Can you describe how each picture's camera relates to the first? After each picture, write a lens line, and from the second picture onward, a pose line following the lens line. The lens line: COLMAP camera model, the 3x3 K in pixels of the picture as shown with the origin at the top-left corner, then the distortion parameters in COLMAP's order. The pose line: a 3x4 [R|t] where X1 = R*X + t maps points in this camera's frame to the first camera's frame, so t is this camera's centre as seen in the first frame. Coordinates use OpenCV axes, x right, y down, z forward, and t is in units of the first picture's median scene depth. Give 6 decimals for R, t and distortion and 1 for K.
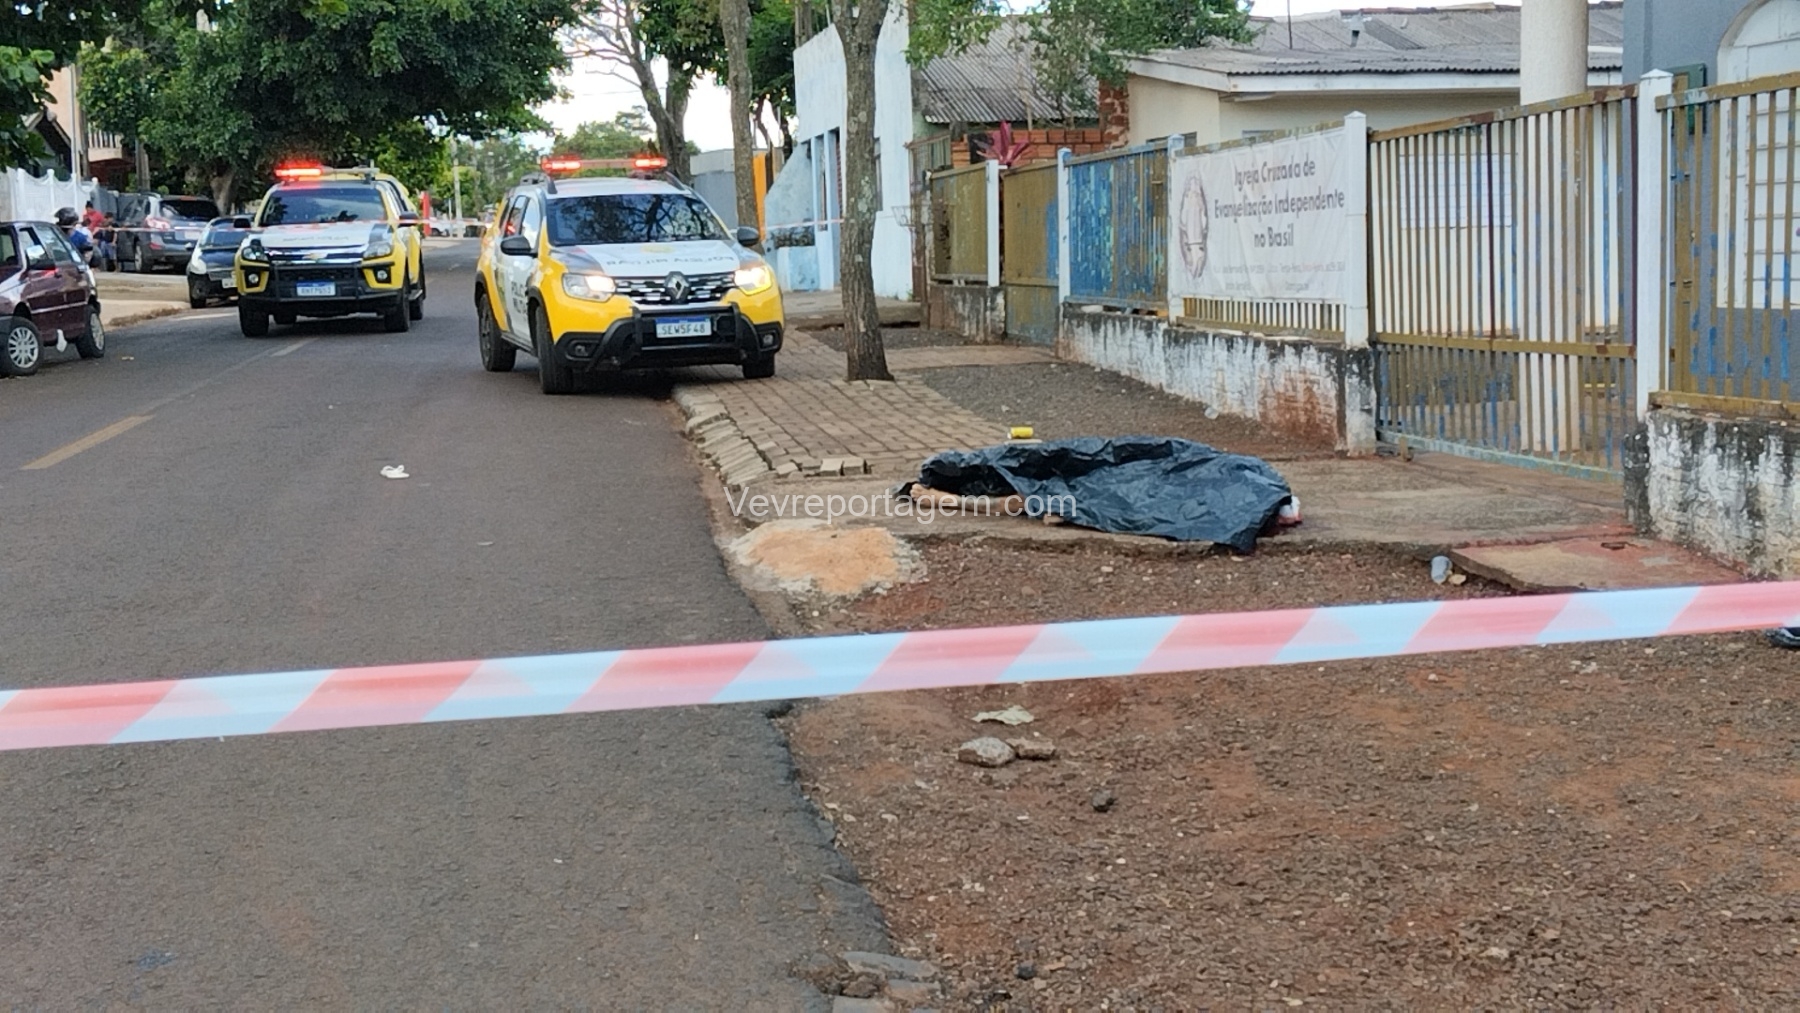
lens RADIAL K [[2243.9, 0, 896.6], [0, 2243.9, 517.4], [0, 0, 1]] dist [0.106077, -0.234015]
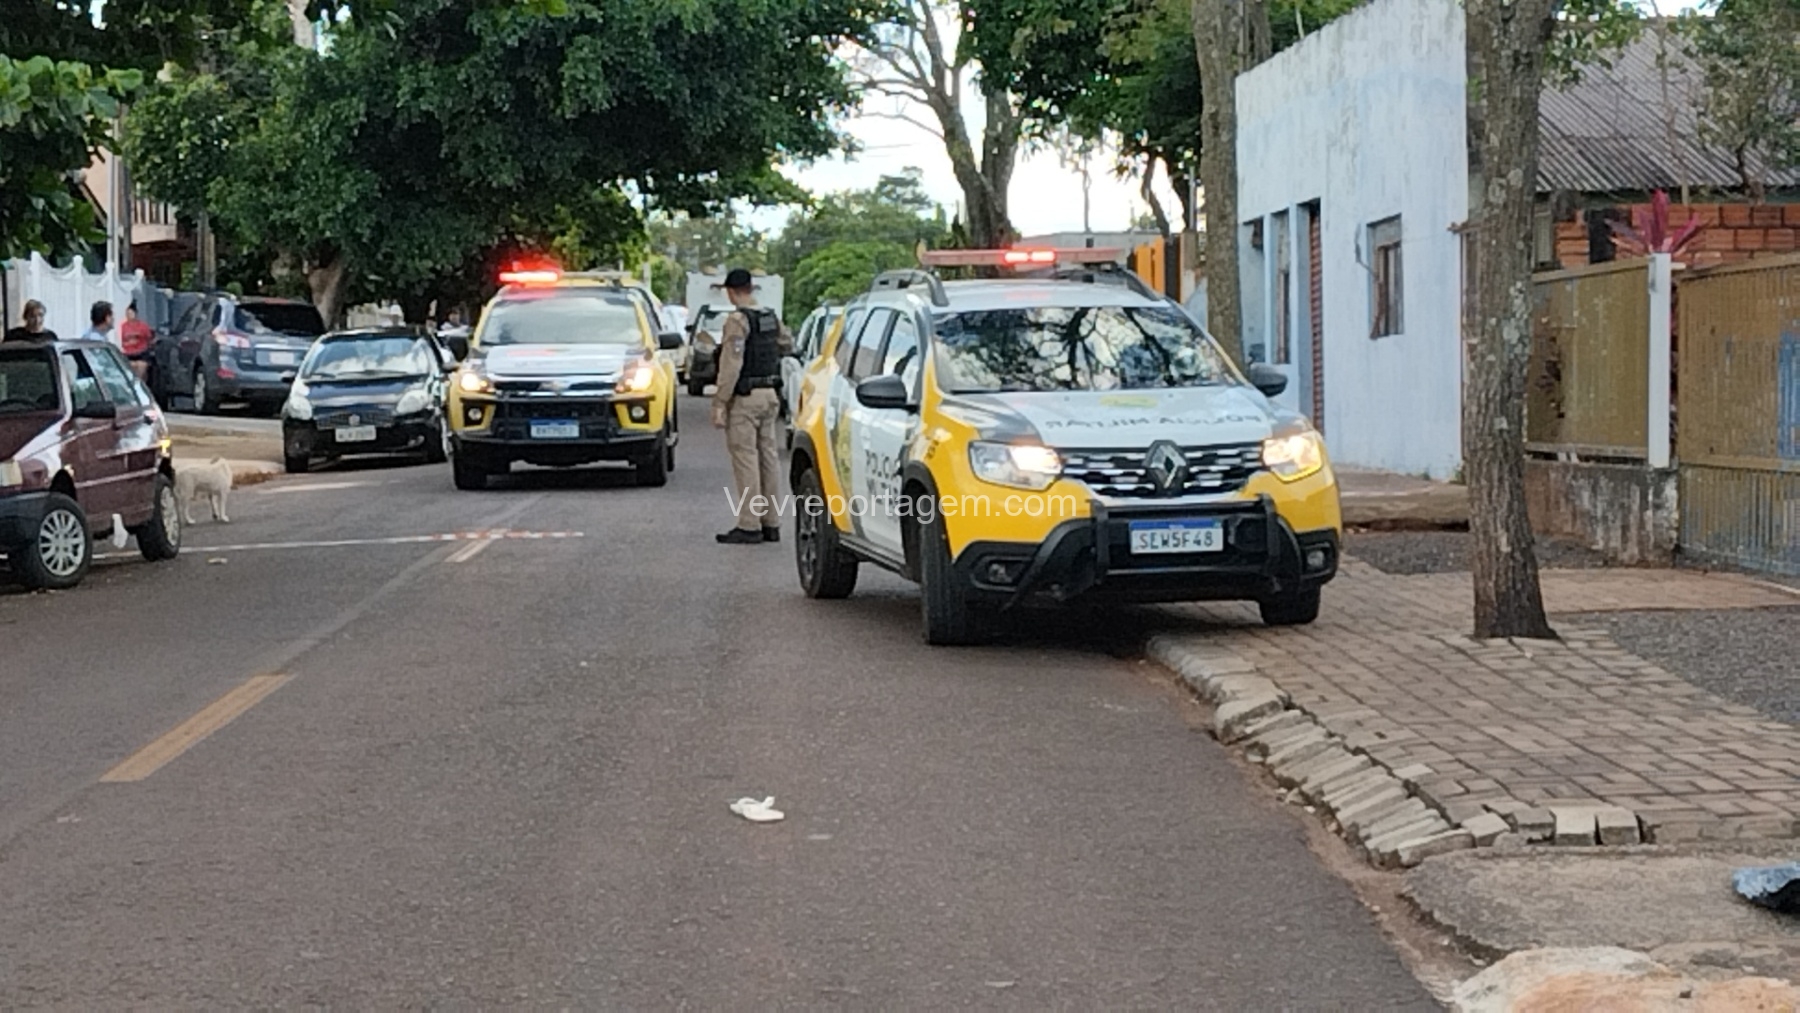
lens RADIAL K [[3440.2, 0, 895.2], [0, 3440.2, 551.0], [0, 0, 1]] dist [0.157524, -0.826040]
pose [[0.993331, 0.020270, -0.113497, -0.083712], [-0.028168, 0.997258, -0.068426, -0.023162], [0.111799, 0.071167, 0.991179, 0.144981]]
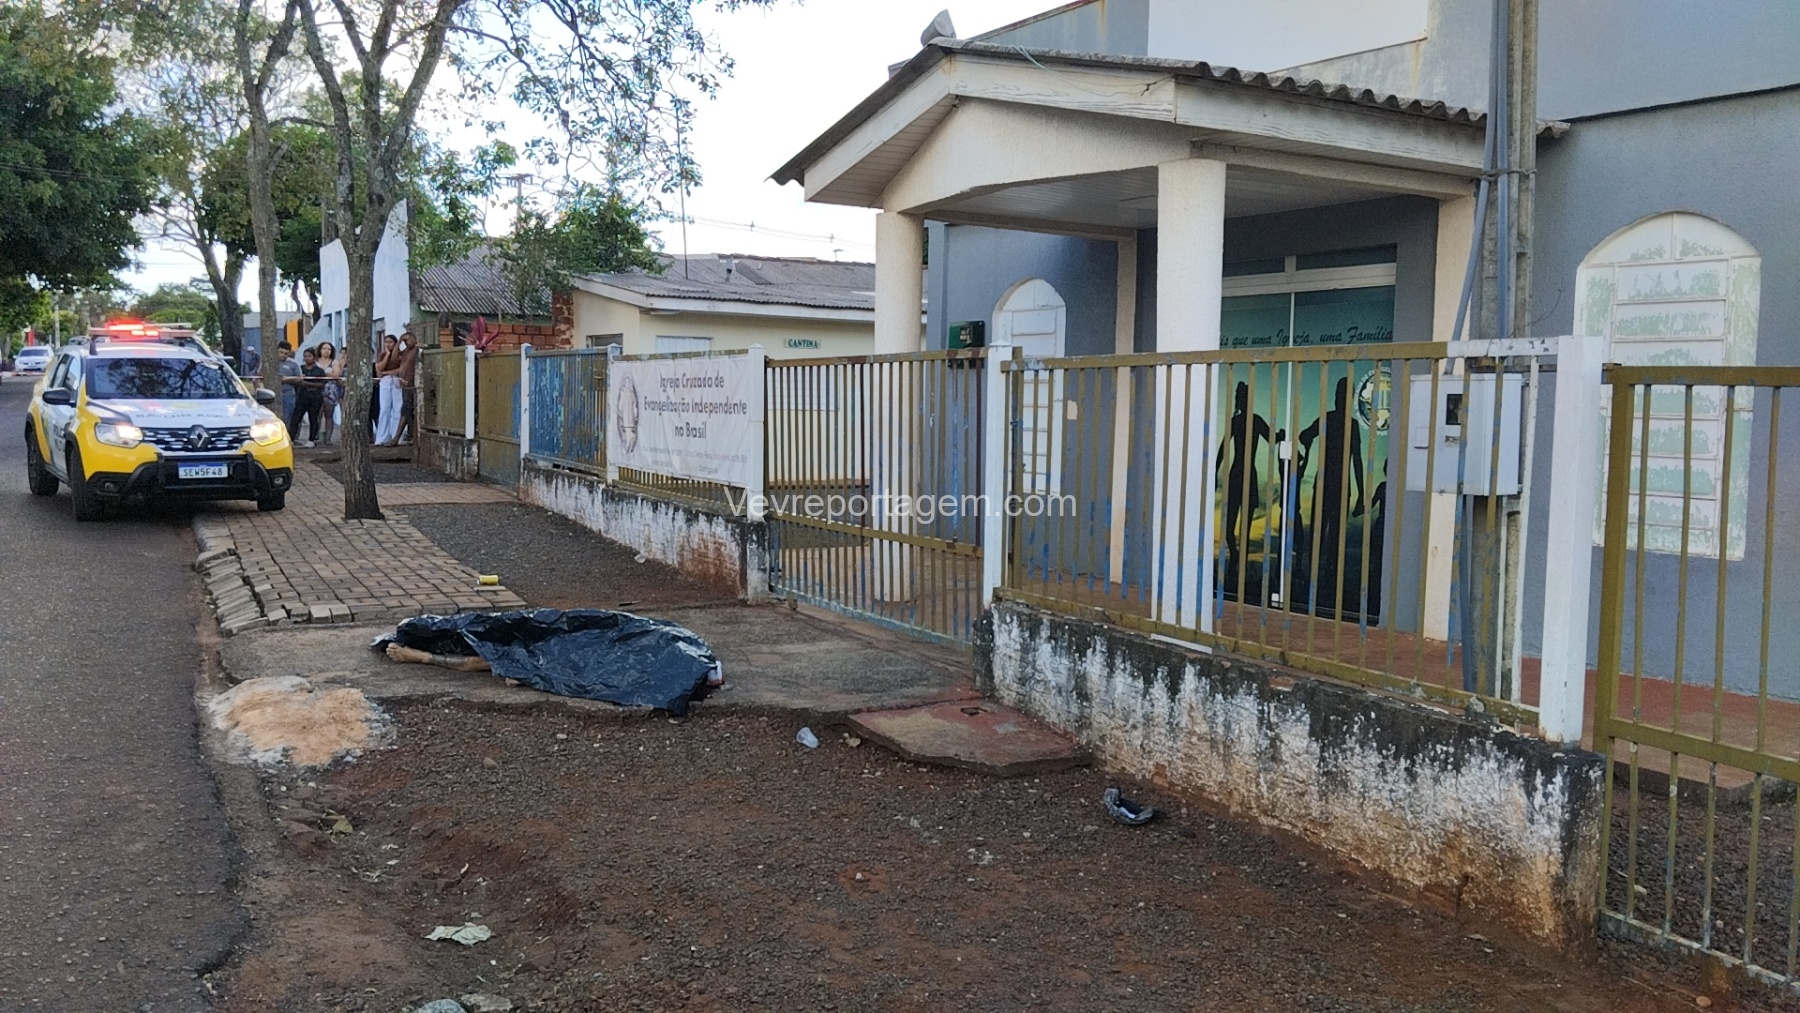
lens RADIAL K [[1461.5, 0, 897.9], [0, 1461.5, 519.3], [0, 0, 1]] dist [0.094501, -0.194756]
pose [[0.947069, 0.021767, 0.320292, 0.008392], [-0.010222, 0.999238, -0.037681, -0.039945], [-0.320868, 0.032413, 0.946569, 0.146186]]
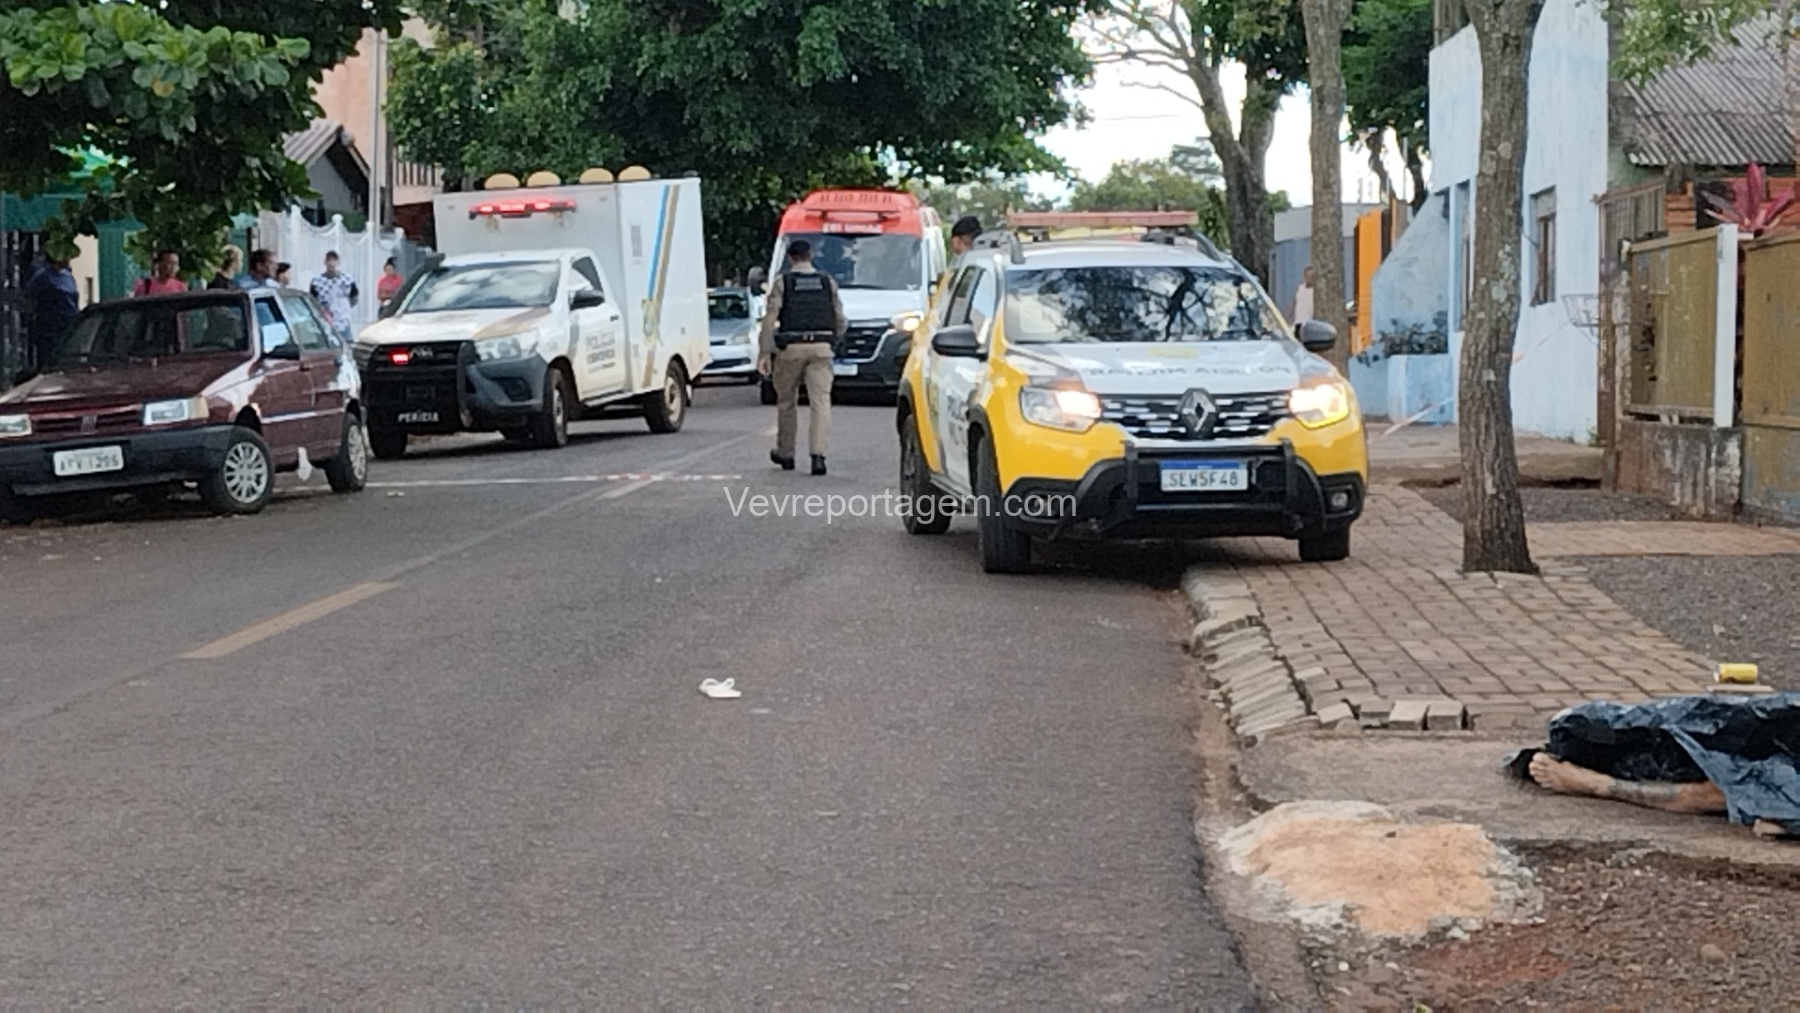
lens RADIAL K [[3440.2, 0, 895.2], [0, 3440.2, 551.0], [0, 0, 1]] dist [0.157524, -0.826040]
pose [[0.979581, 0.040554, -0.196918, 0.014933], [-0.052537, 0.997047, -0.056012, -0.006057], [0.194065, 0.065214, 0.978819, 0.045101]]
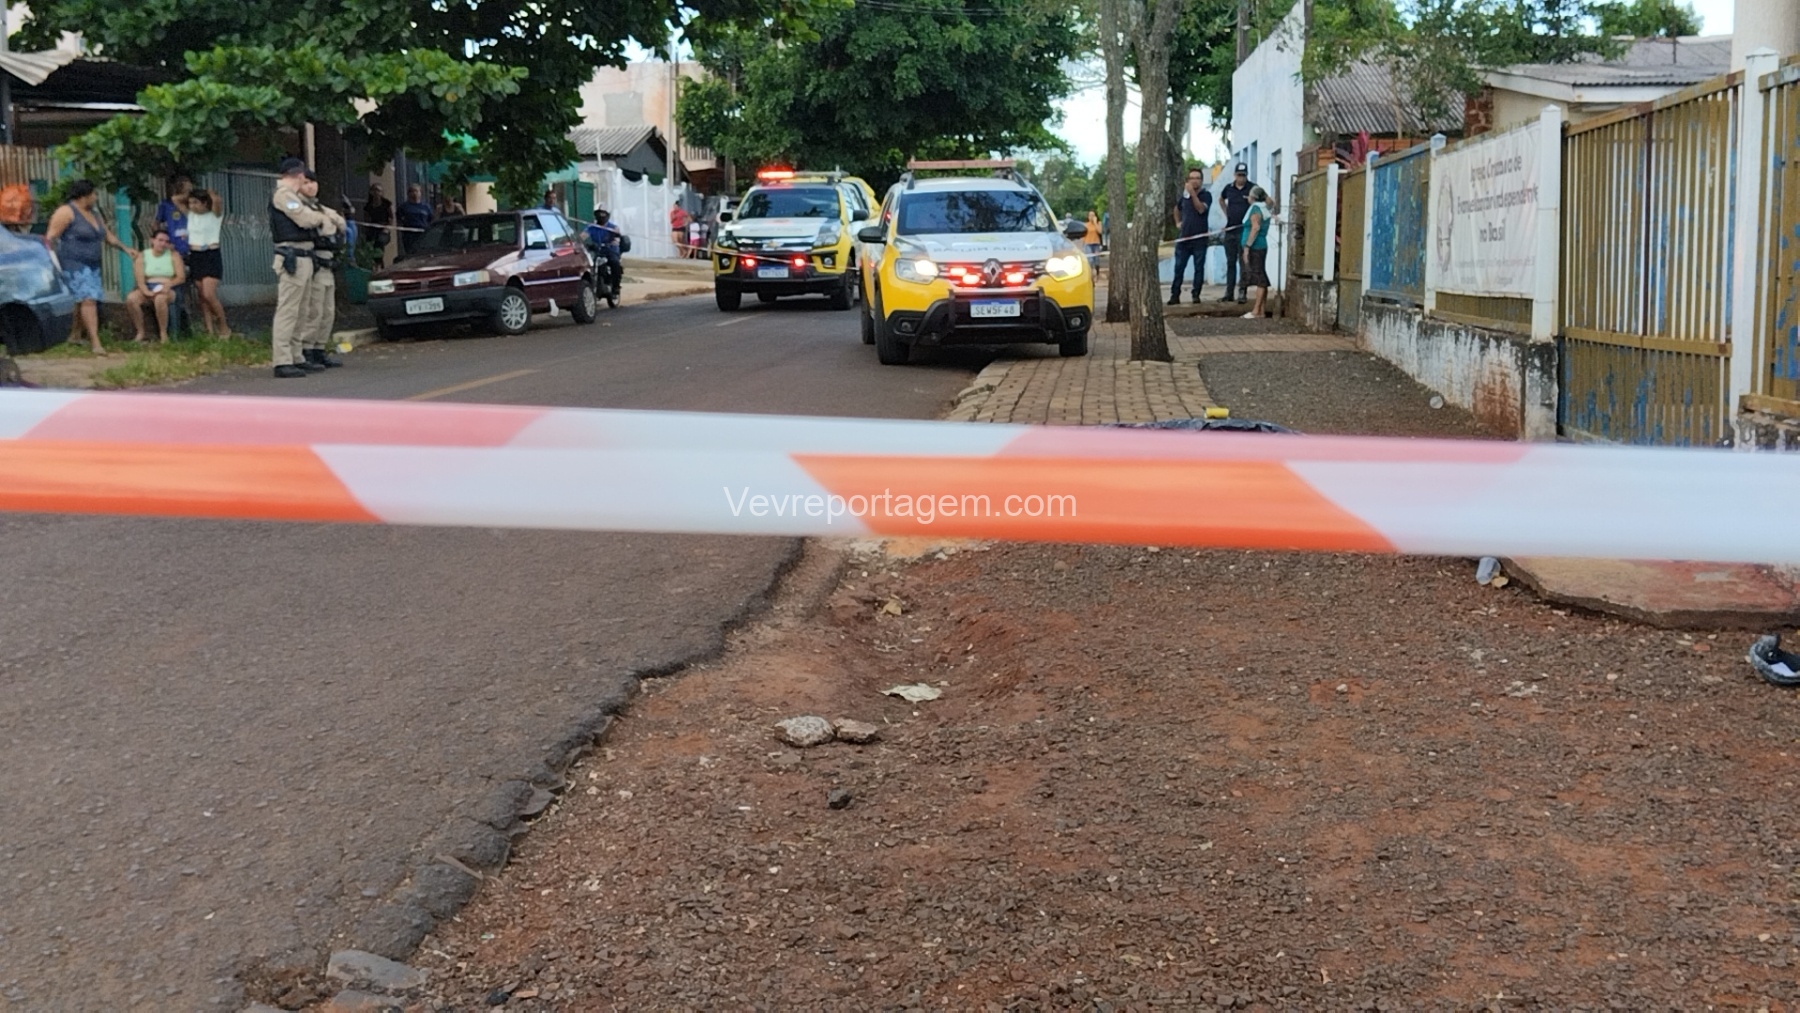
lens RADIAL K [[1869.6, 0, 896.7], [0, 1869.6, 516.8], [0, 0, 1]] dist [0.092065, -0.191704]
pose [[0.966277, 0.056815, -0.251159, 0.125179], [-0.051226, 0.998273, 0.028741, -0.006264], [0.252359, -0.014906, 0.967519, 0.101233]]
